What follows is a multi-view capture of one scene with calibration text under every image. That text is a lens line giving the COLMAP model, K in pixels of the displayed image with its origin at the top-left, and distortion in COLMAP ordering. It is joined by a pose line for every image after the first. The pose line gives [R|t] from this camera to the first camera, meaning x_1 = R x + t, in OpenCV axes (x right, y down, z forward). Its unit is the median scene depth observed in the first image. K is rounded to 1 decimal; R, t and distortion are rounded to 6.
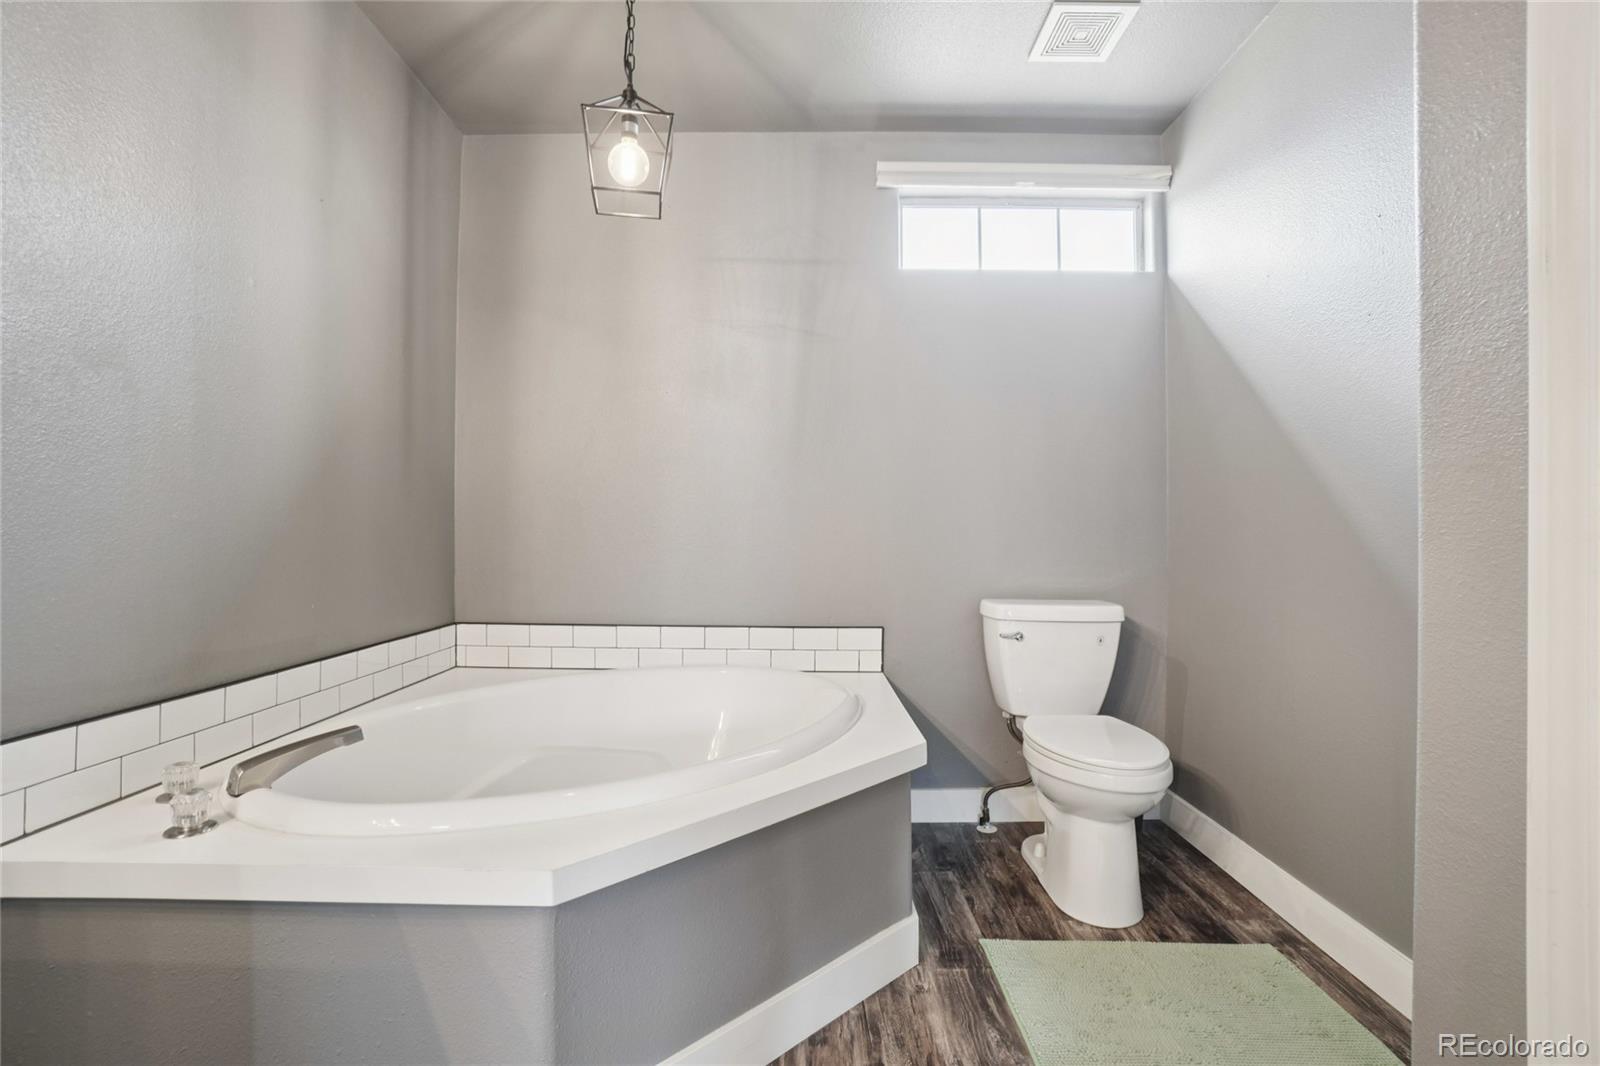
lens RADIAL K [[740.8, 0, 769.2], [0, 740.8, 523.2], [0, 0, 1]] dist [-0.051215, 0.016547]
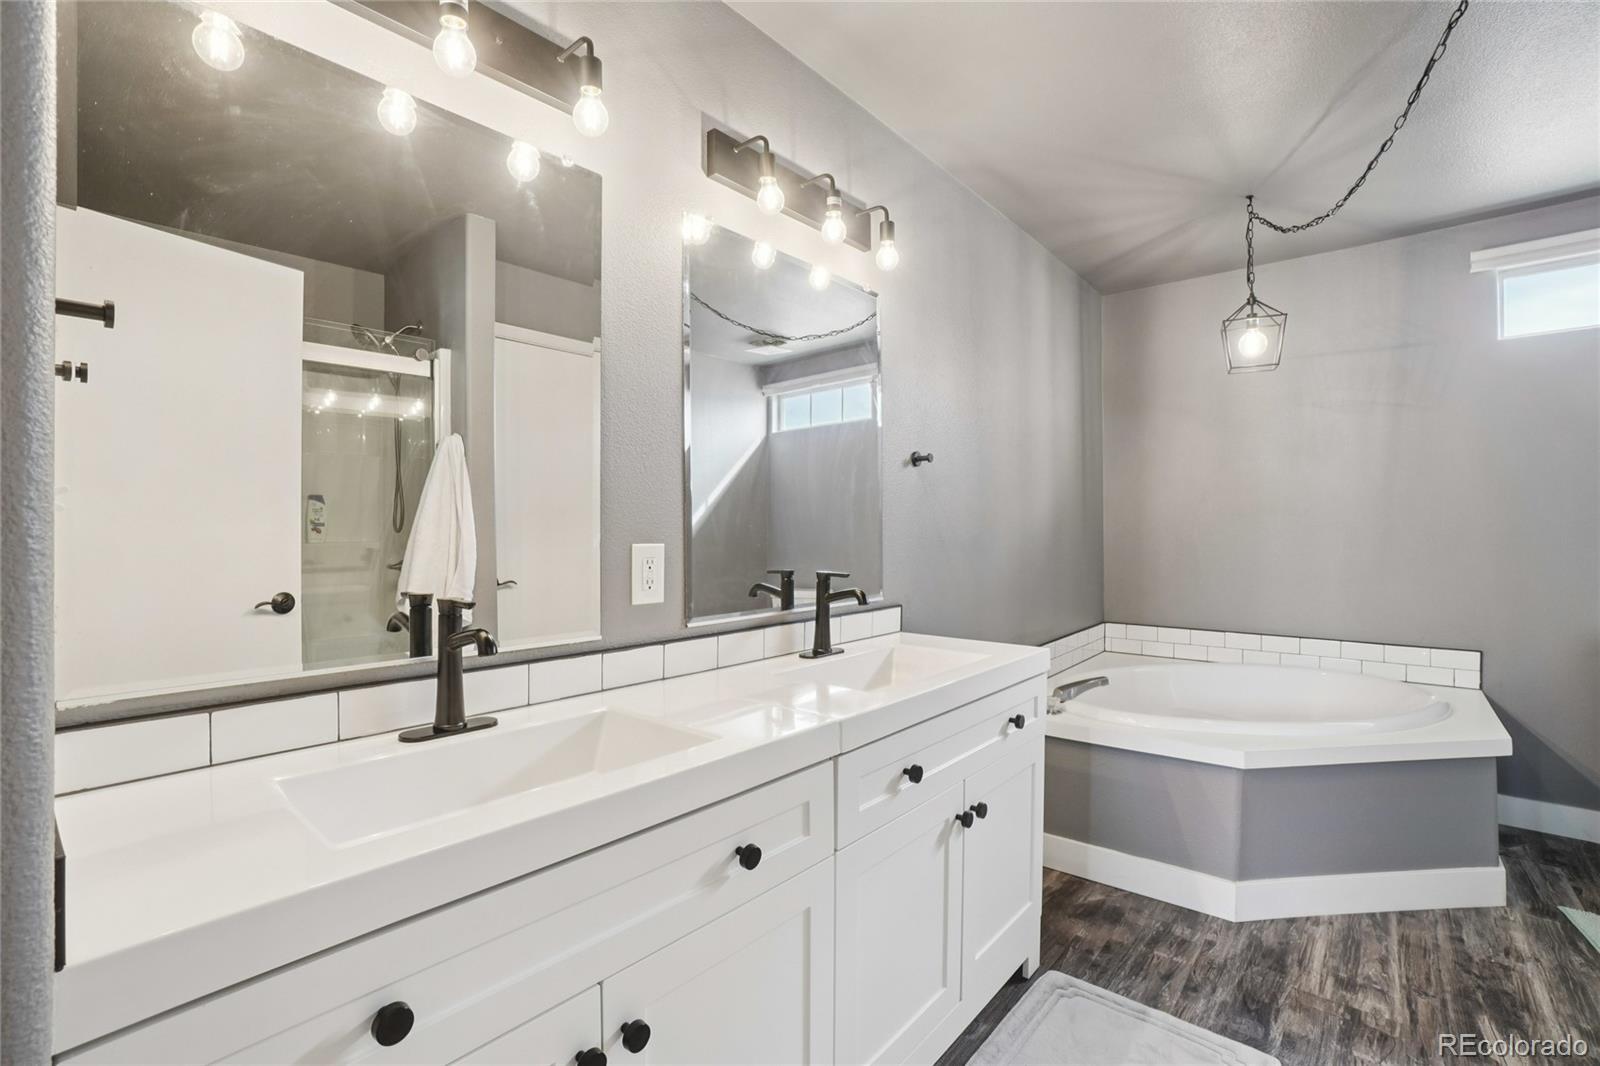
lens RADIAL K [[740.8, 0, 769.2], [0, 740.8, 523.2], [0, 0, 1]] dist [-0.051215, 0.016547]
pose [[0.786342, -0.007053, -0.617752, -0.047460], [0.013878, 0.999884, 0.006250, -0.126126], [0.617636, -0.013488, 0.786348, -0.873818]]
